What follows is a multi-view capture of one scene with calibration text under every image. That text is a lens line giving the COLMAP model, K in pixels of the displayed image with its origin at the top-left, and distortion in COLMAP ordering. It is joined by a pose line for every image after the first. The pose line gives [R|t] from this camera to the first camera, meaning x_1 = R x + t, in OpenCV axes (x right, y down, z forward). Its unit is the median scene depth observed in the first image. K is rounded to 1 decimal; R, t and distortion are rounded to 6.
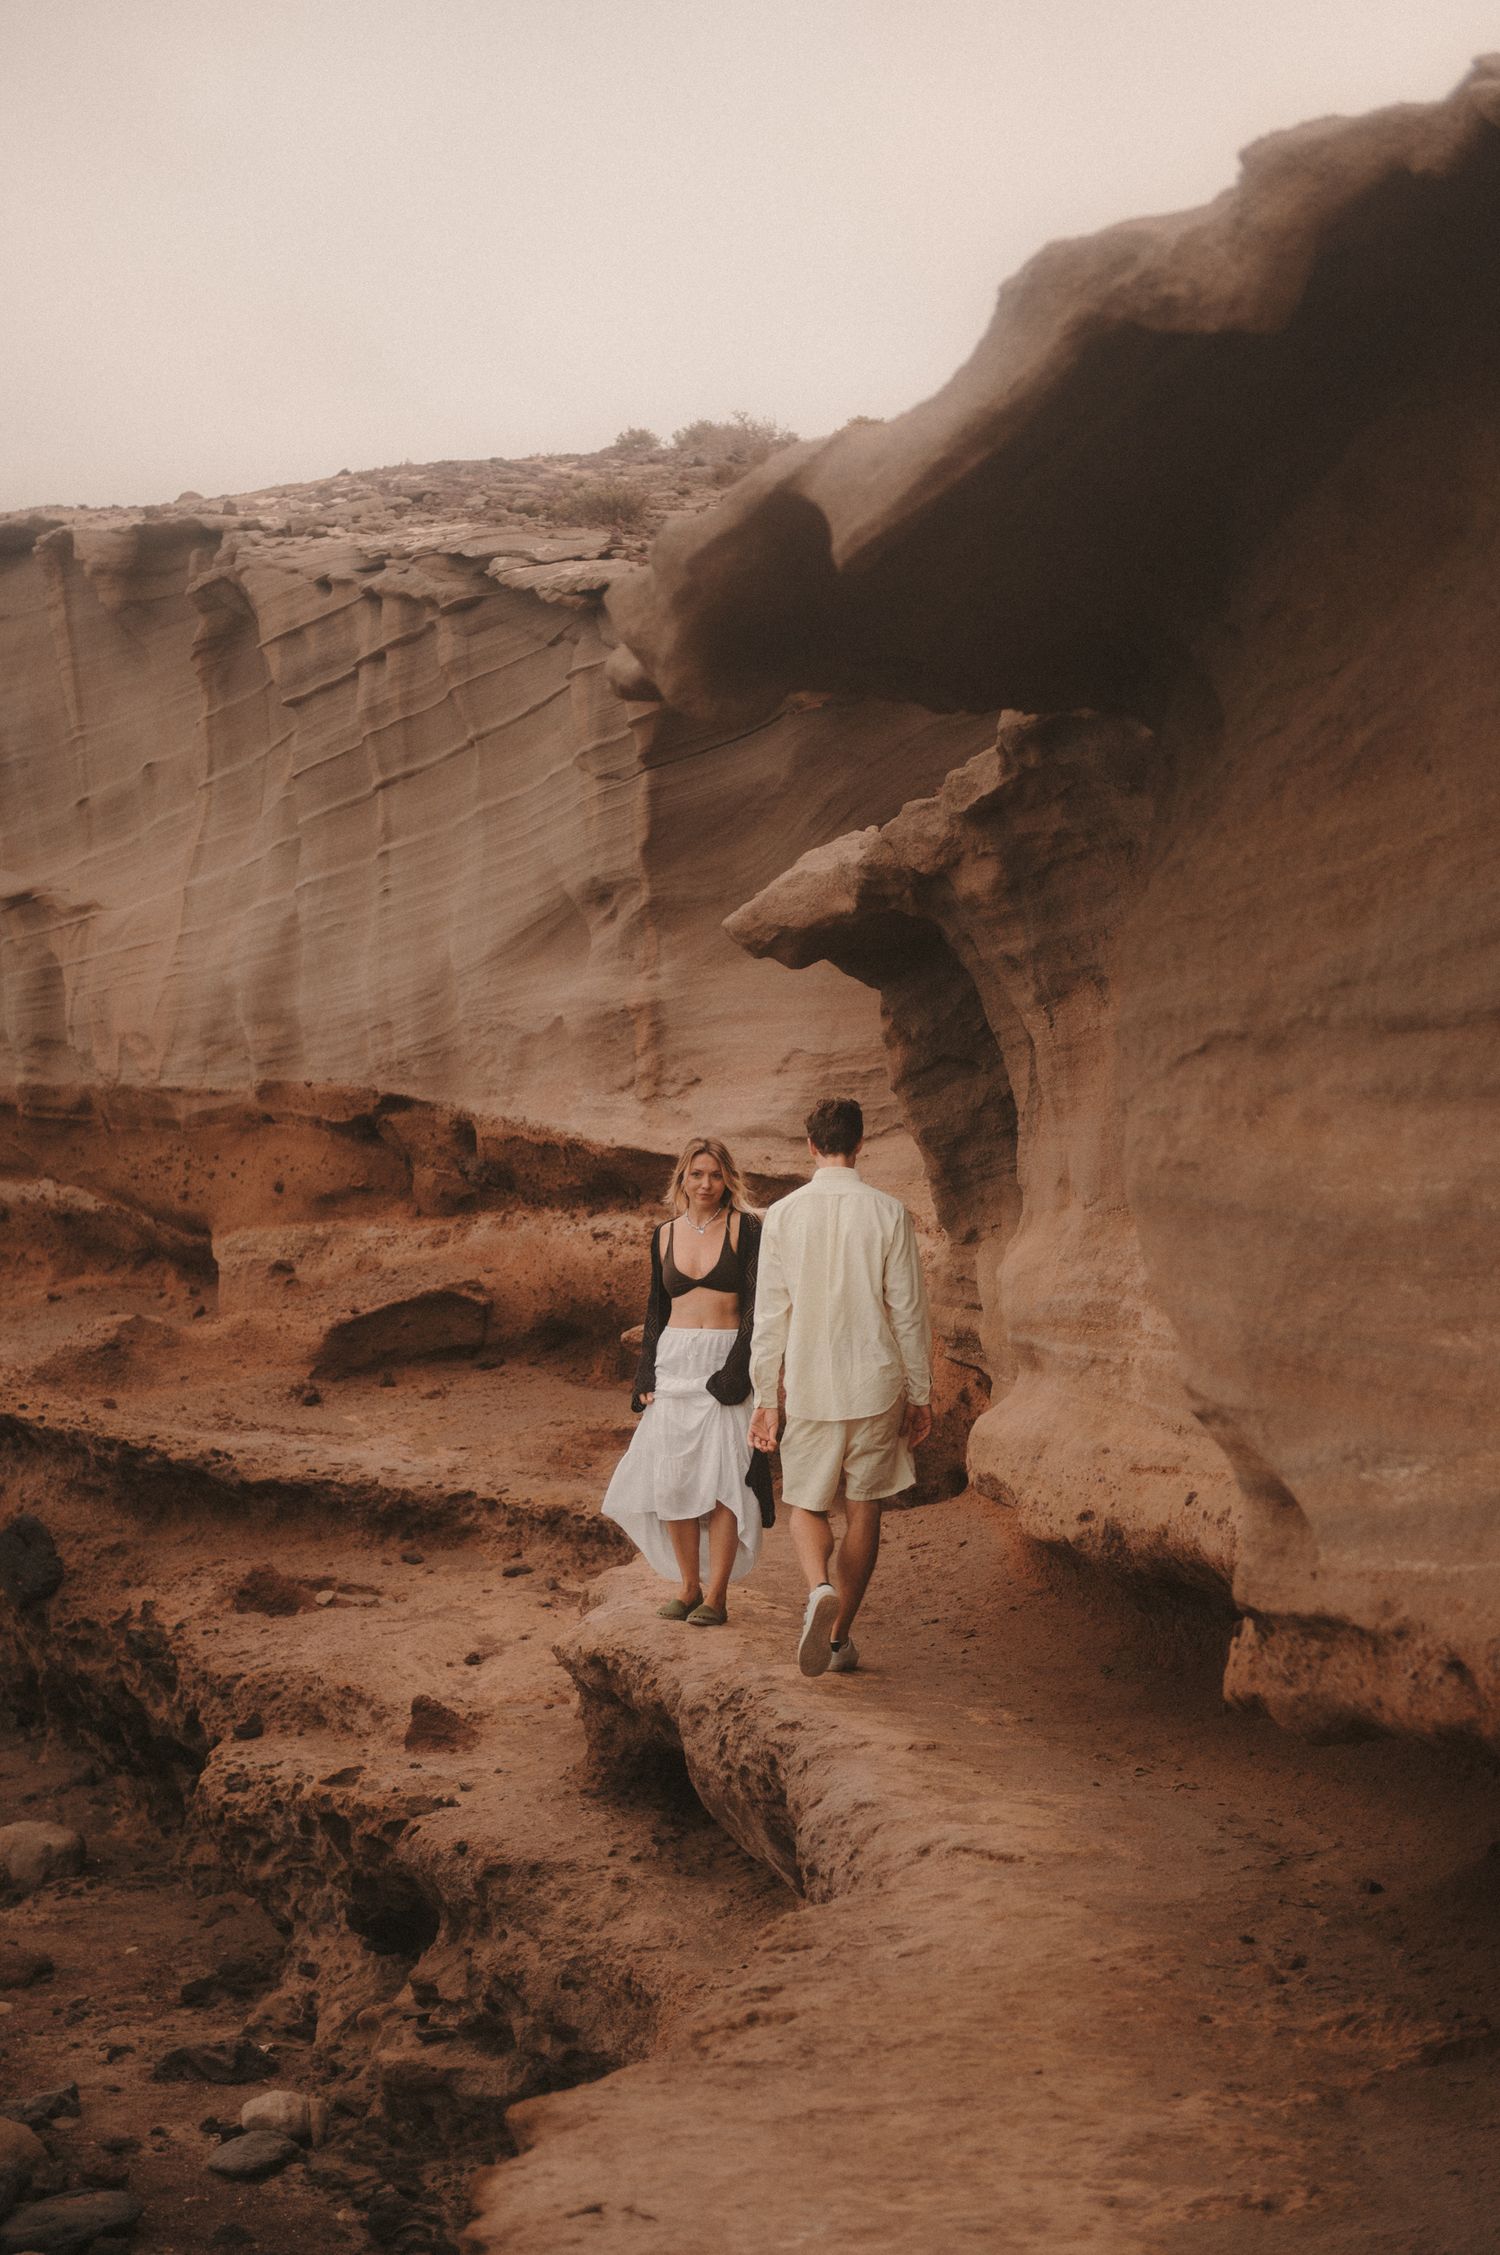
lens RADIAL K [[3936.8, 0, 757.1], [0, 3936.8, 1126.1], [0, 0, 1]] dist [0.021720, 0.000000]
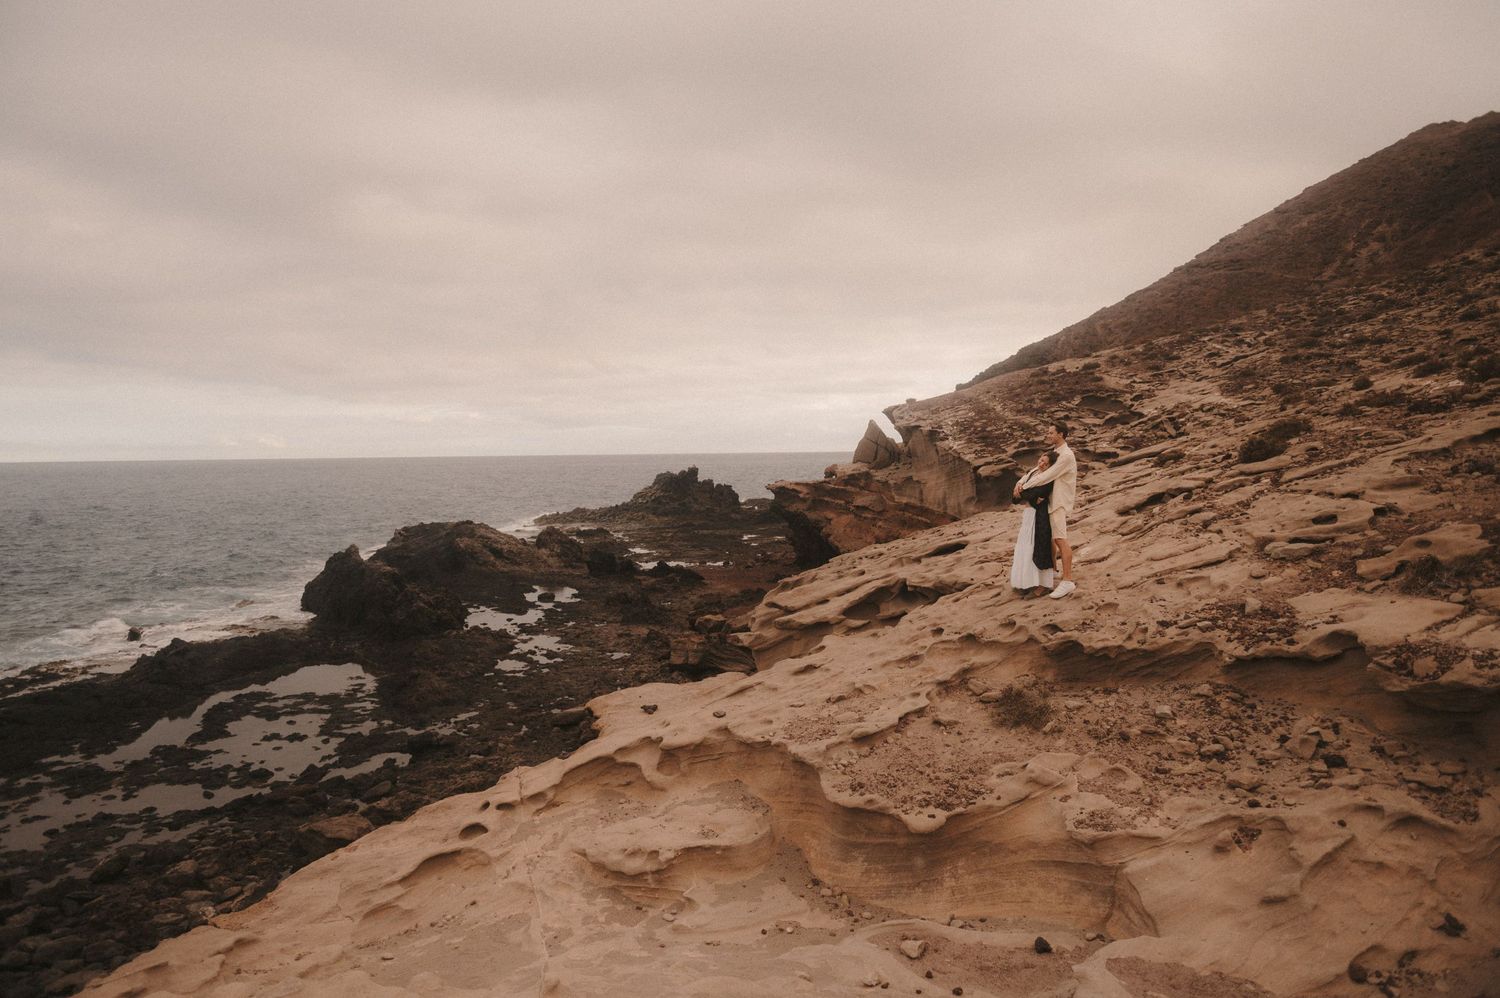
lens RADIAL K [[1048.6, 0, 750.2], [0, 1048.6, 497.4], [0, 0, 1]] dist [-0.004880, -0.005430]
pose [[0.892684, -0.009055, -0.450593, 0.567754], [0.061290, 0.992949, 0.101470, -0.333996], [0.446497, -0.118197, 0.886944, -1.201059]]
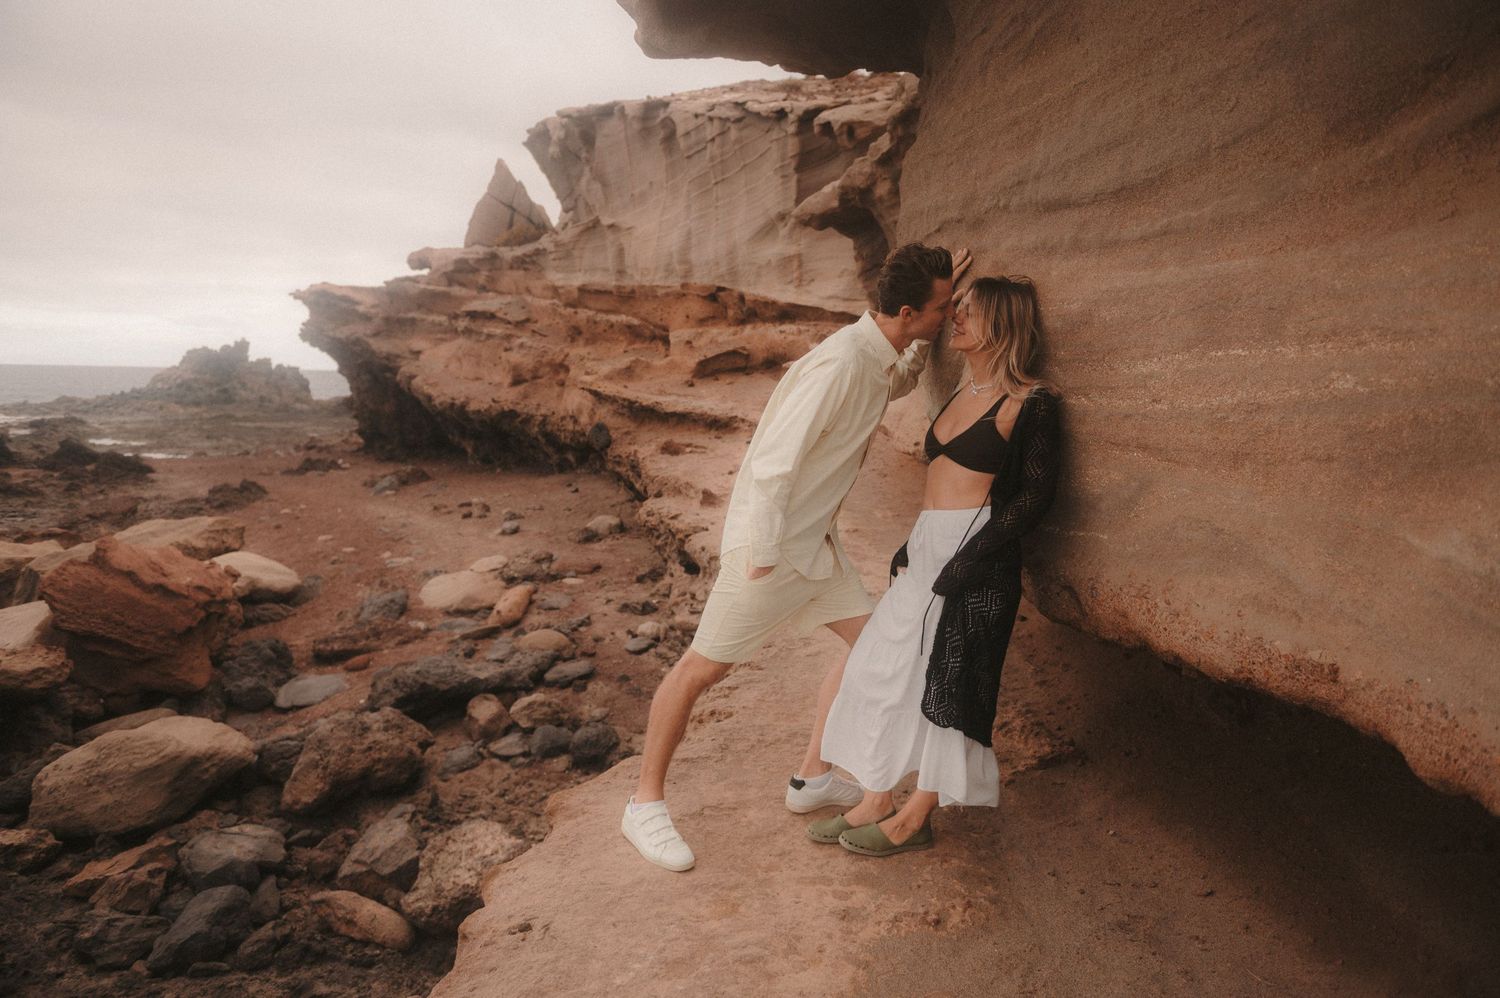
lens RADIAL K [[1048.6, 0, 746.4], [0, 1048.6, 501.7], [0, 0, 1]] dist [-0.004880, -0.005430]
pose [[0.993305, 0.014774, -0.114573, 0.031065], [0.007086, 0.982128, 0.188083, 0.004240], [0.115304, -0.187636, 0.975448, 0.188676]]
